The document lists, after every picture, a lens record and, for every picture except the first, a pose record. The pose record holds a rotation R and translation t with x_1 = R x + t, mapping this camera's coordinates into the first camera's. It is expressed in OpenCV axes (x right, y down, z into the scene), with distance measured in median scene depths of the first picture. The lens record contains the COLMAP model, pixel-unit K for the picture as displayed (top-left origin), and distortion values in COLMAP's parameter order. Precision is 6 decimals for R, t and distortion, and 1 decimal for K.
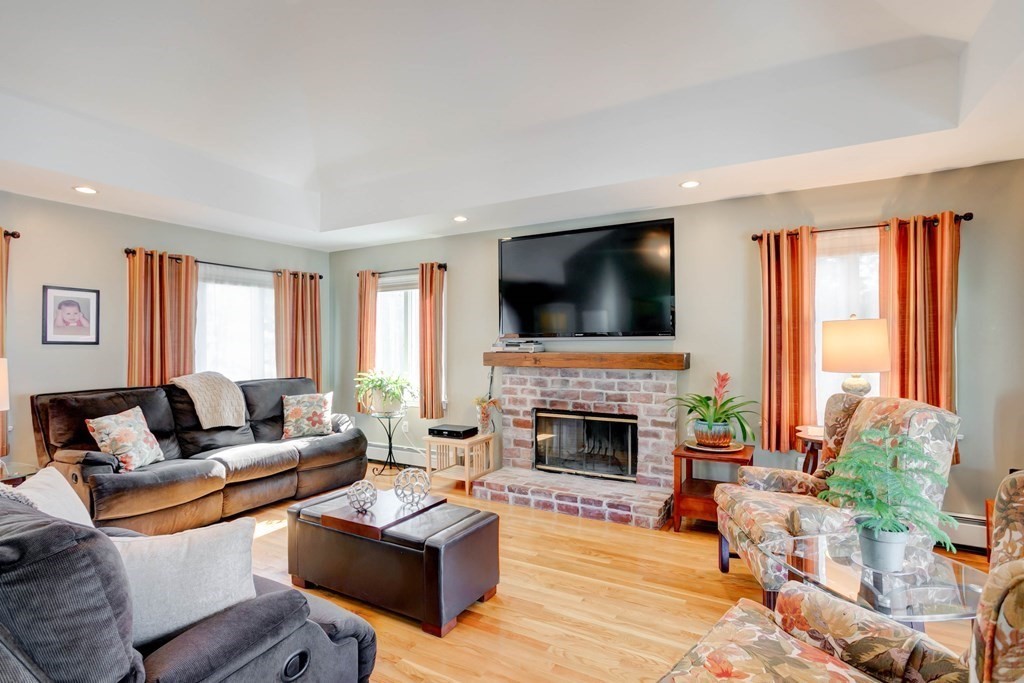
lens RADIAL K [[520.7, 0, 512.0], [0, 520.7, 341.5], [0, 0, 1]] dist [-0.003913, -0.000240]
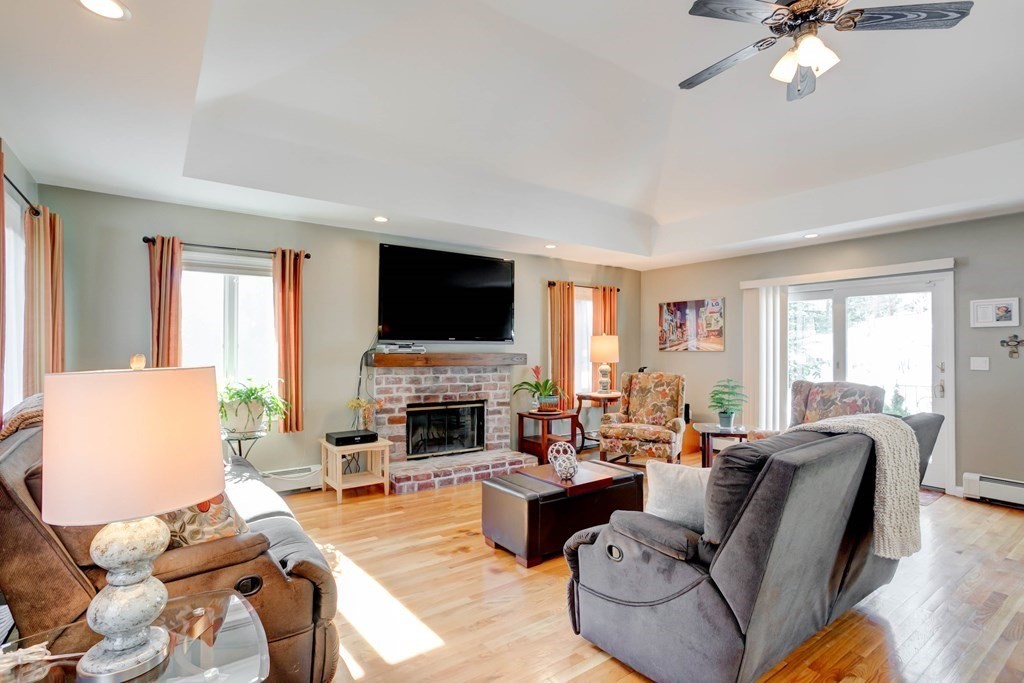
lens RADIAL K [[492.2, 0, 512.0], [0, 492.2, 341.5], [0, 0, 1]] dist [-0.002642, 0.000641]
pose [[0.429555, 0.023708, 0.902729, -0.843456], [-0.006504, 0.999711, -0.023160, 0.019080], [-0.903017, 0.004077, 0.429585, 0.373902]]
